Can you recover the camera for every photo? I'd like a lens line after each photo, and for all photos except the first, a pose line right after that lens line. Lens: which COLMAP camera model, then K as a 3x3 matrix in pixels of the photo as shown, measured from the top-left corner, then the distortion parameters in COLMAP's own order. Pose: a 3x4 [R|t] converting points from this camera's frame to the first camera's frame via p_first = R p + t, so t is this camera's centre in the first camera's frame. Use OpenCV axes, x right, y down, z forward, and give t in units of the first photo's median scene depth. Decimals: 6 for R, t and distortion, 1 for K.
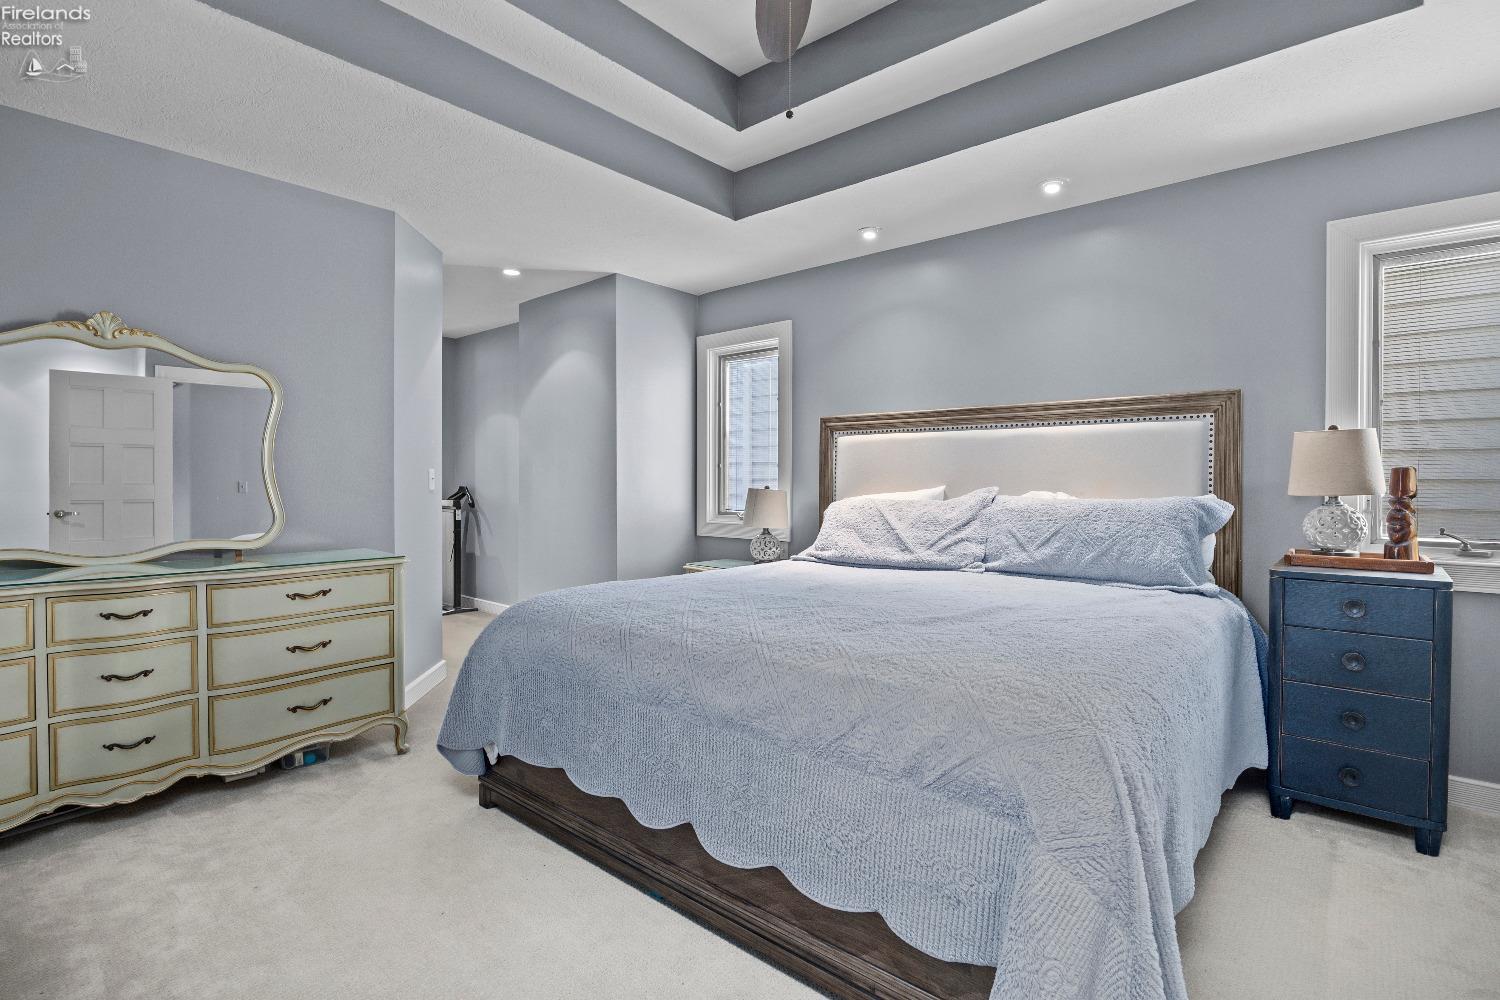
lens RADIAL K [[719.0, 0, 750.0], [0, 719.0, 500.0], [0, 0, 1]] dist [-0.002651, -0.000630]
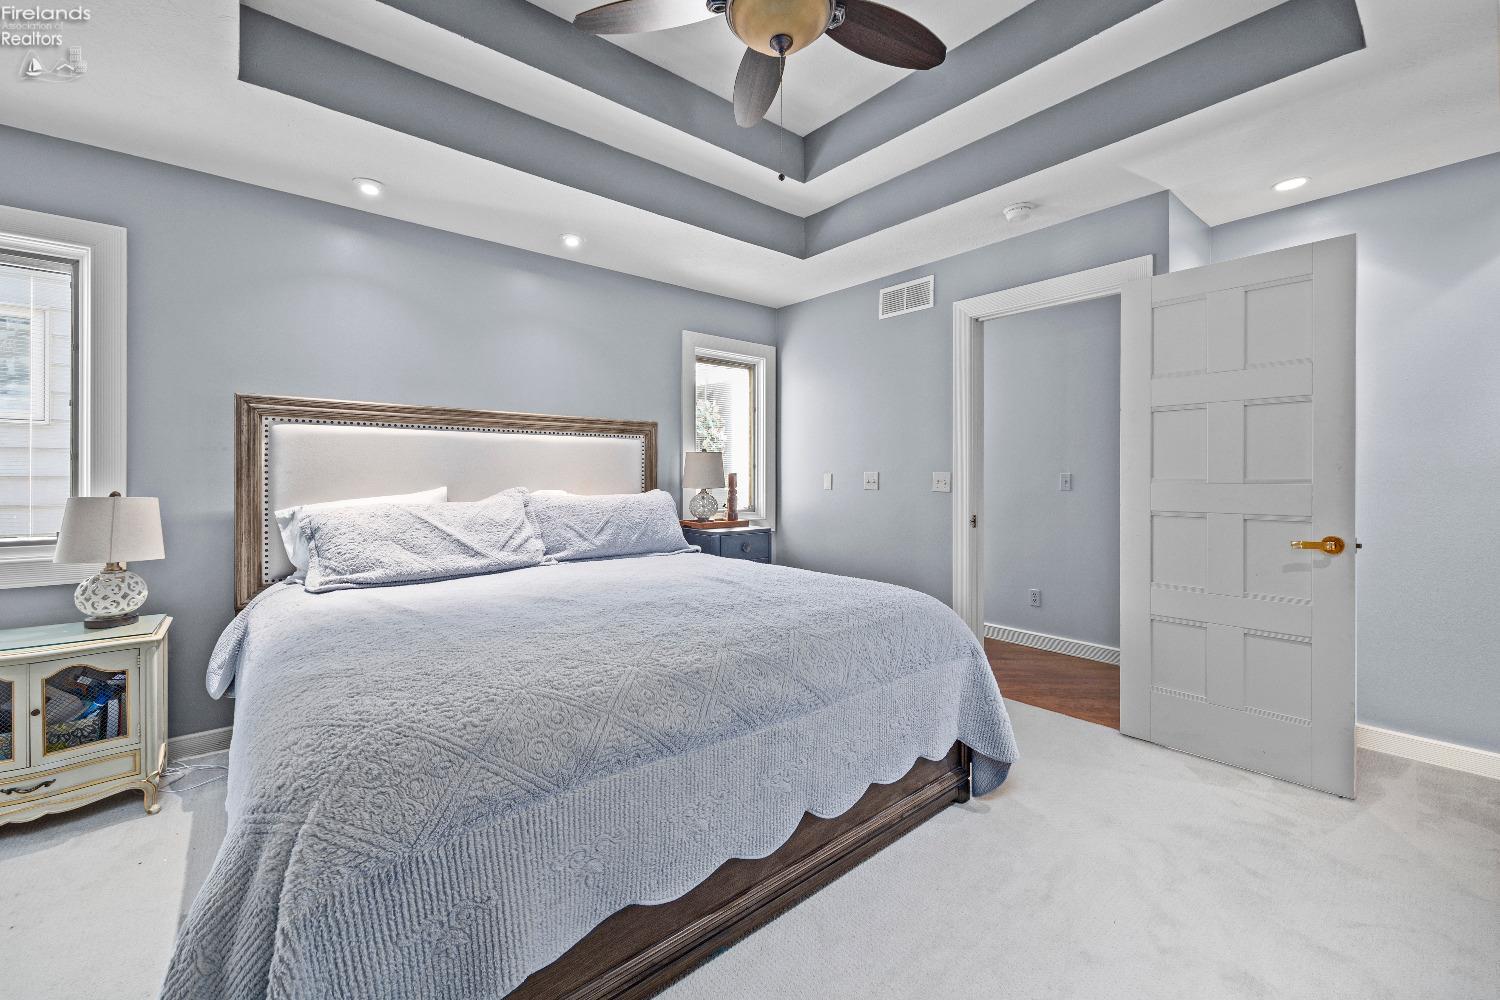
lens RADIAL K [[629.7, 0, 747.7], [0, 629.7, 486.2], [0, 0, 1]] dist [0.000876, 0.000036]
pose [[0.150122, -0.020762, 0.988449, -0.582039], [0.023680, 0.999568, 0.017399, -0.029318], [-0.988384, 0.020794, 0.150549, 0.536785]]
